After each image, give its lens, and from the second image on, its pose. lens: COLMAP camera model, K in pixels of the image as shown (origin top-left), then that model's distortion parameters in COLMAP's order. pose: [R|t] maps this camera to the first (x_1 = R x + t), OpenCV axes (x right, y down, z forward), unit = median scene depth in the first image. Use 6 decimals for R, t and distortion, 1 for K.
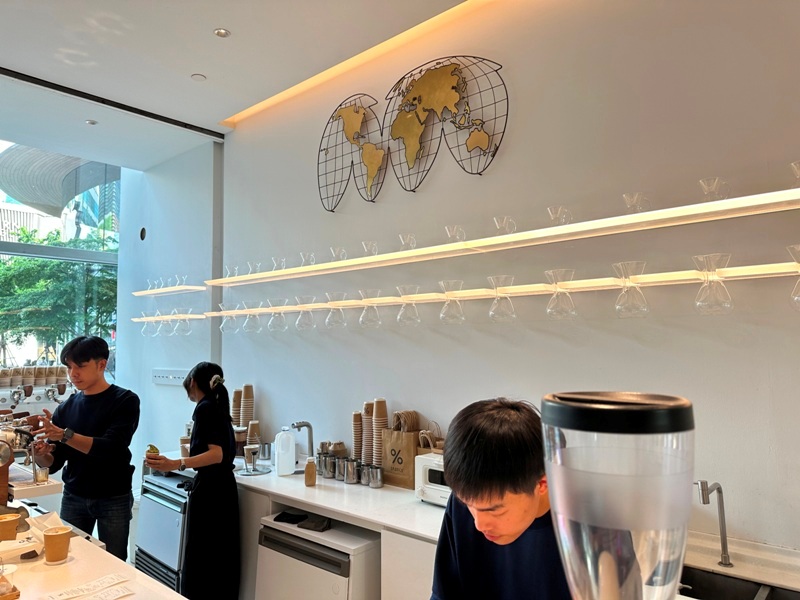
lens RADIAL K [[559.9, 0, 399.1], [0, 559.9, 308.4], [0, 0, 1]] dist [0.000734, -0.022024]
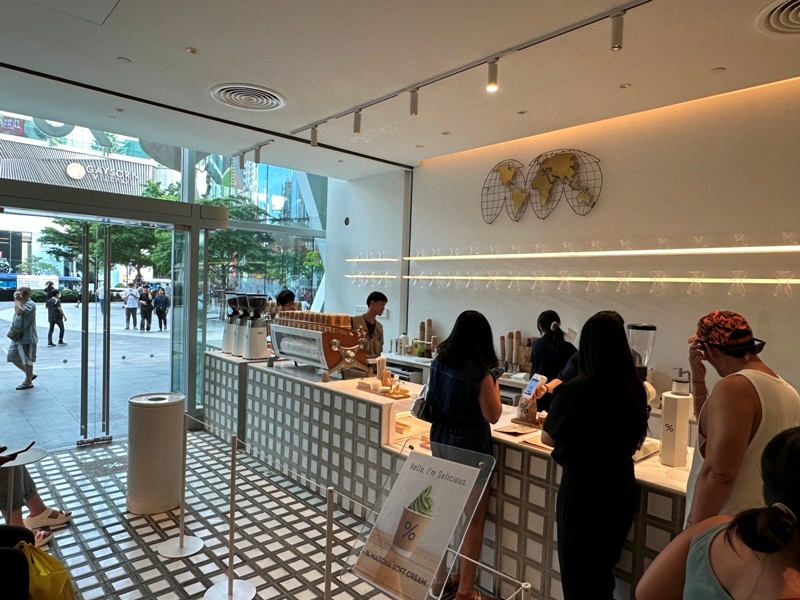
lens RADIAL K [[515.7, 0, 398.6], [0, 515.7, 296.9], [0, 0, 1]] dist [0.002695, -0.000642]
pose [[0.993917, 0.042800, -0.101476, -0.259508], [-0.034290, 0.995861, 0.084177, -0.079444], [0.104659, -0.080185, 0.991270, -0.737332]]
